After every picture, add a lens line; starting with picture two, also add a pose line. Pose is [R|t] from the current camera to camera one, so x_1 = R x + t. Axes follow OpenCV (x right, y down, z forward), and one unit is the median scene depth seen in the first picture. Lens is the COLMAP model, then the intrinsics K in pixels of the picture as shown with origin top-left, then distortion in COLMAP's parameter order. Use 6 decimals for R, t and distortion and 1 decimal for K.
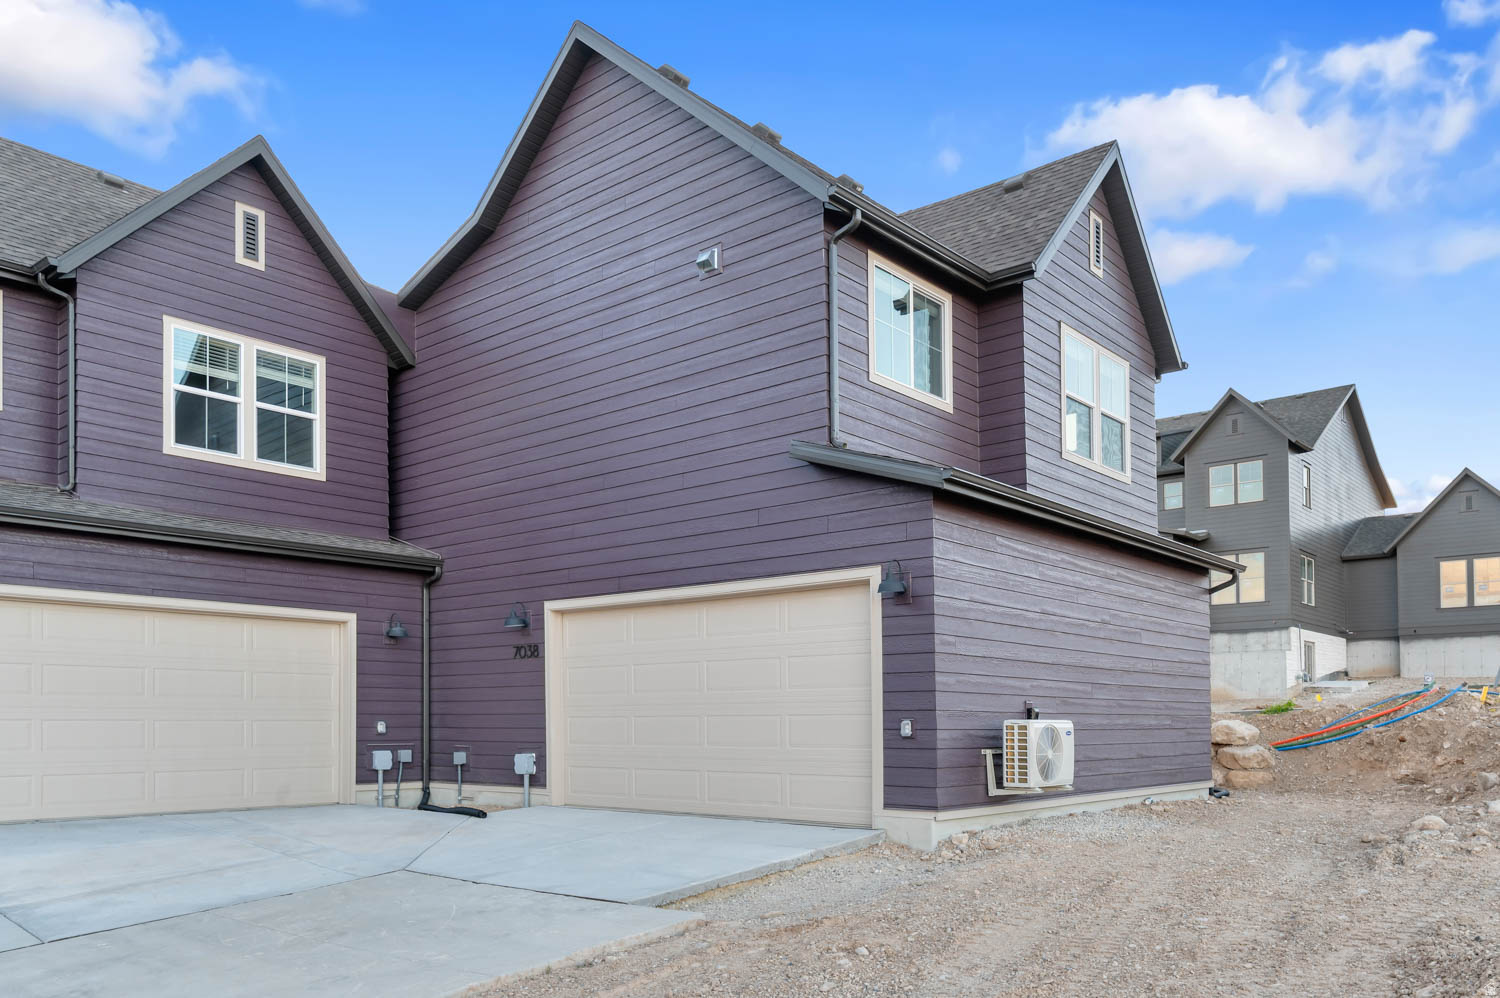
lens RADIAL K [[1084.6, 0, 749.7], [0, 1084.6, 494.0], [0, 0, 1]] dist [-0.004812, -0.005585]
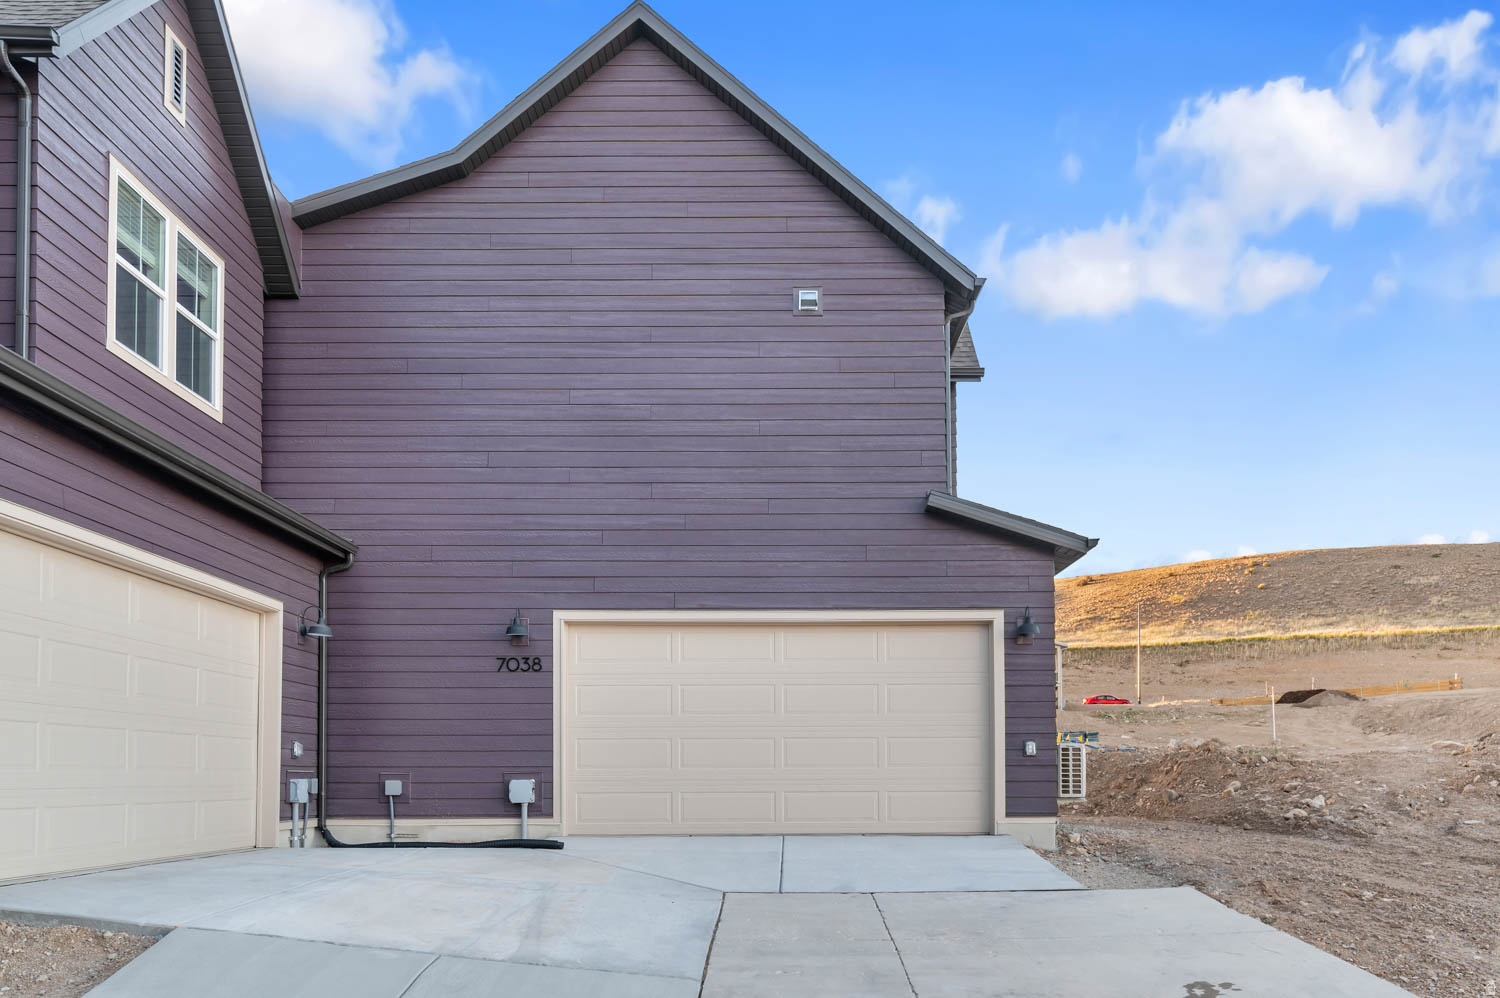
lens RADIAL K [[1130.4, 0, 750.0], [0, 1130.4, 504.1], [0, 0, 1]] dist [-0.008814, 0.005667]
pose [[0.764341, 0.149678, 0.627200, -0.666376], [-0.131542, 0.988425, -0.075578, 0.061807], [-0.631253, -0.024736, 0.775183, 0.172607]]
